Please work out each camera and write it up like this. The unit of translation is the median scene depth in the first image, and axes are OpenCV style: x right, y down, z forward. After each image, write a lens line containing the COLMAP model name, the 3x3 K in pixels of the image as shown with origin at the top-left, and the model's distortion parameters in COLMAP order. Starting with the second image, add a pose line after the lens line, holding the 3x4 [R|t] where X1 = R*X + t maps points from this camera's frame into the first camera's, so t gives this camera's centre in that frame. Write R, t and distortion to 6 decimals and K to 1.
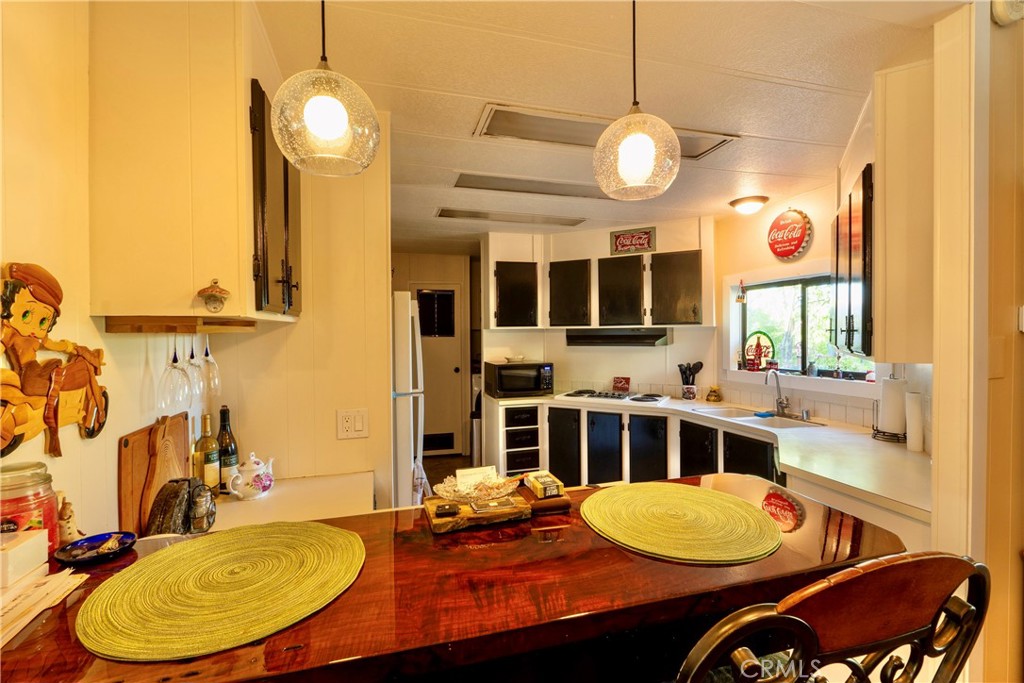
lens RADIAL K [[468.4, 0, 514.1], [0, 468.4, 337.9], [0, 0, 1]] dist [-0.010418, -0.000175]
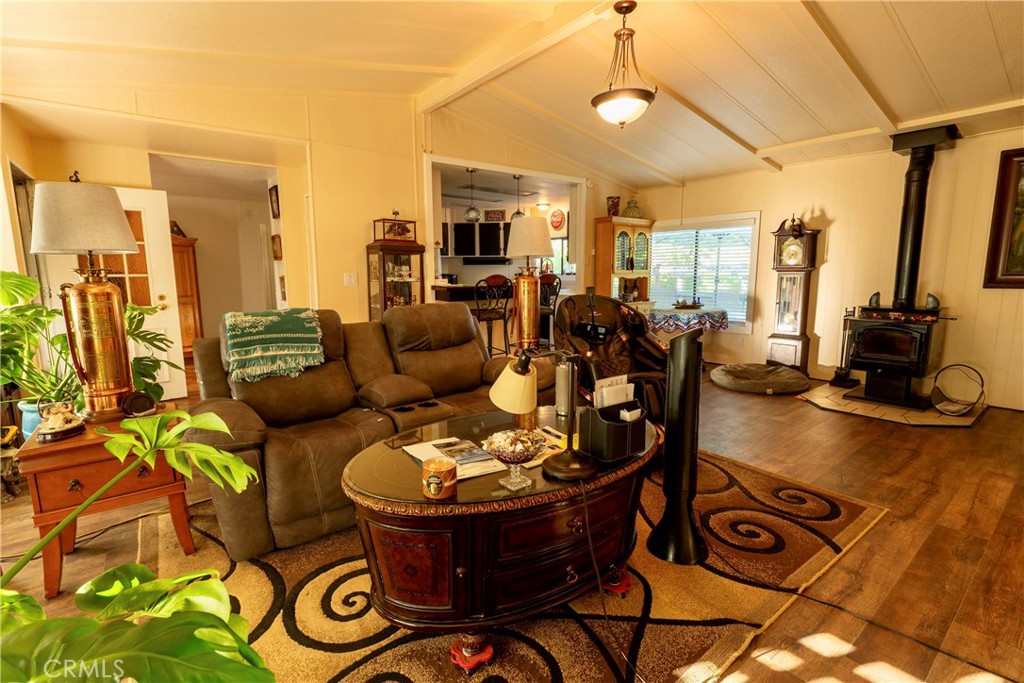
lens RADIAL K [[468.4, 0, 511.0], [0, 468.4, 337.9], [0, 0, 1]] dist [-0.010418, -0.000175]
pose [[0.930337, -0.050677, 0.363188, -0.498237], [0.000658, 0.990634, 0.136542, 0.056812], [-0.366706, -0.126791, 0.921657, -1.102435]]
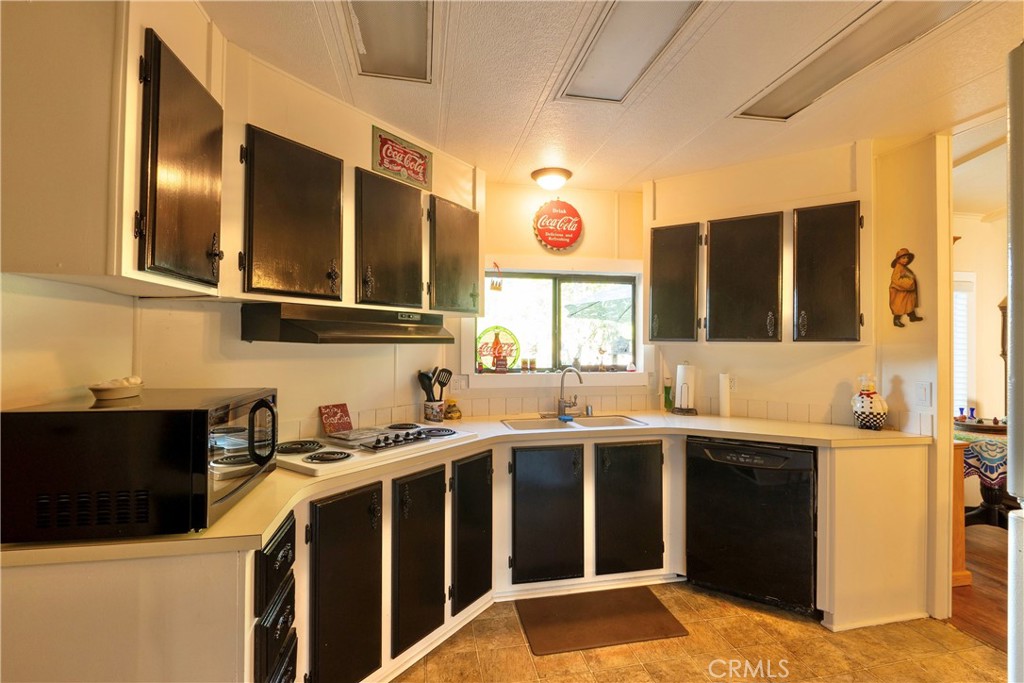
lens RADIAL K [[468.4, 0, 510.0], [0, 468.4, 341.5], [0, 0, 1]] dist [-0.010418, -0.000175]
pose [[0.099906, 0.010890, 0.994937, -0.305463], [0.002782, 0.999933, -0.011224, 0.021365], [-0.994993, 0.003890, 0.099869, 0.833628]]
